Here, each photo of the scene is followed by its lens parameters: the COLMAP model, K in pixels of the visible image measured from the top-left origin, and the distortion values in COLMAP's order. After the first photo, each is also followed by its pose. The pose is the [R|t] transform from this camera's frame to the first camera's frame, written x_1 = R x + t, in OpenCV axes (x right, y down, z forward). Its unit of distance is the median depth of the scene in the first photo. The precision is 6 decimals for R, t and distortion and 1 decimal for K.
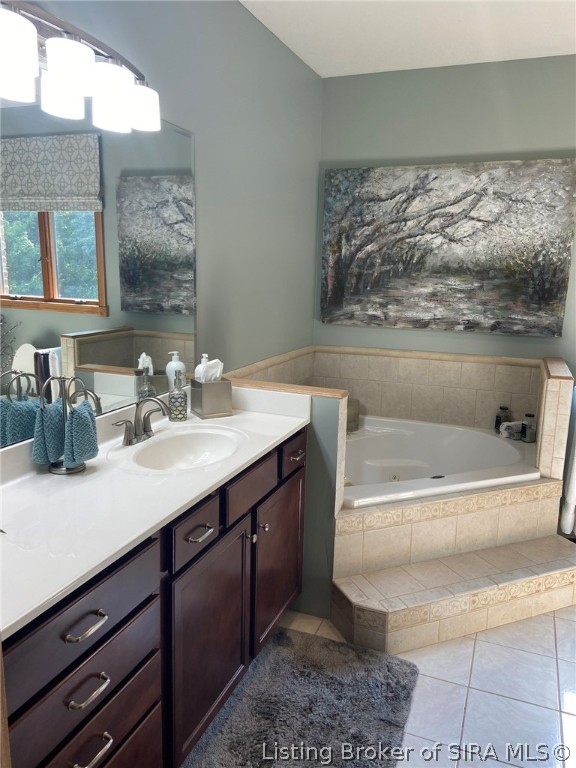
lens RADIAL K [[579.1, 0, 289.7], [0, 579.1, 382.1], [0, 0, 1]] dist [0.093874, -0.113502]
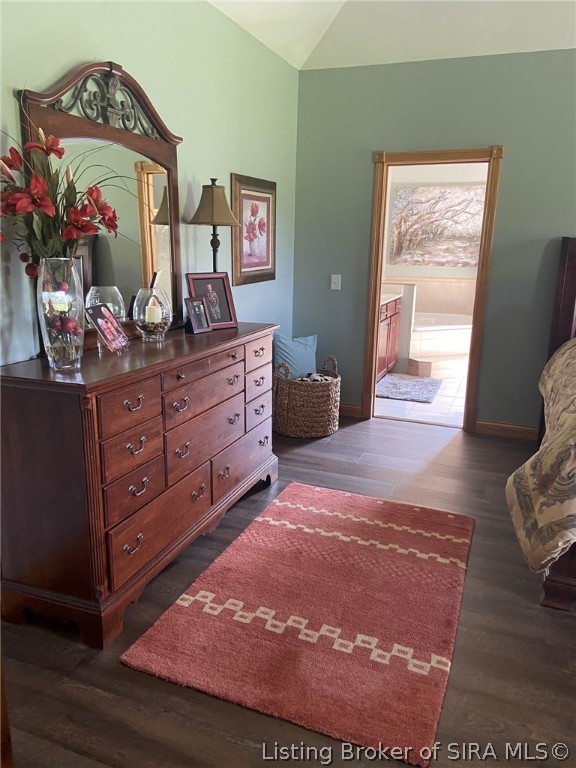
lens RADIAL K [[579.1, 0, 293.3], [0, 579.1, 381.2], [0, 0, 1]] dist [0.093874, -0.113502]
pose [[0.999977, -0.003853, 0.005614, -0.311132], [0.003573, 0.998789, 0.049074, 0.211691], [-0.005796, -0.049053, 0.998779, -1.083050]]
